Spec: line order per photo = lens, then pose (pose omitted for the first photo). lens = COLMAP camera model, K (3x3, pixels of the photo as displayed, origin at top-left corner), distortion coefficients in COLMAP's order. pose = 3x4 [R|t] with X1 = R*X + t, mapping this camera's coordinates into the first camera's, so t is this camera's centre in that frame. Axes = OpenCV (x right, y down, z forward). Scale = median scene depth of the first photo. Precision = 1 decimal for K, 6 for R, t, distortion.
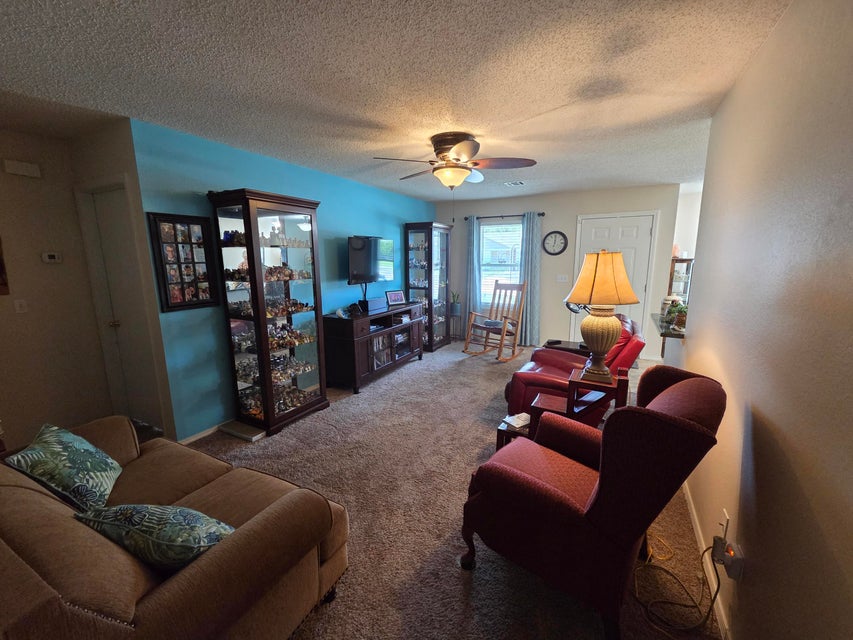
lens RADIAL K [[350.1, 0, 430.9], [0, 350.1, 319.1], [0, 0, 1]] dist [0.001969, -0.000030]
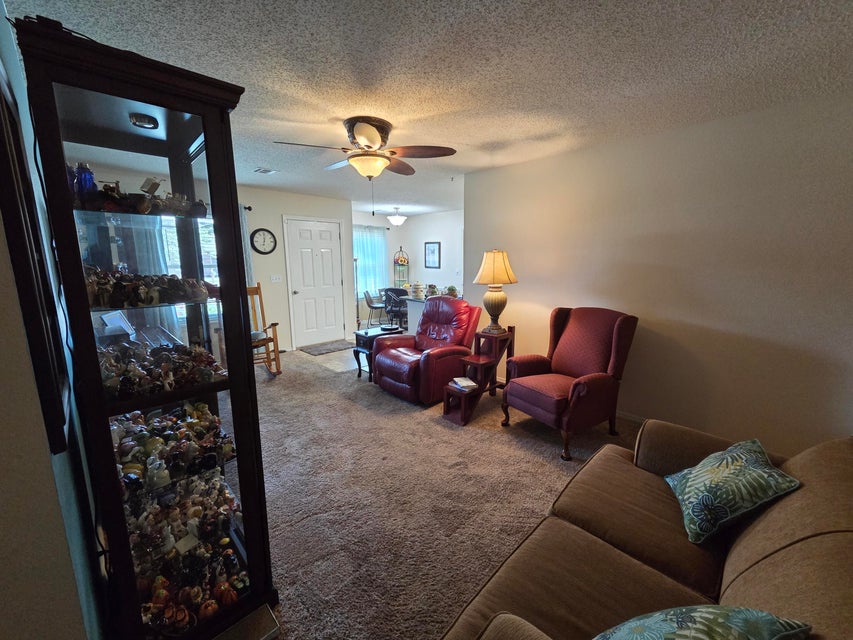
lens RADIAL K [[350.1, 0, 430.9], [0, 350.1, 319.1], [0, 0, 1]] dist [0.001969, -0.000030]
pose [[0.292189, -0.156747, 0.943428, -0.650422], [0.165983, 0.979818, 0.111386, -0.066488], [-0.941847, 0.124047, 0.312309, 0.475378]]
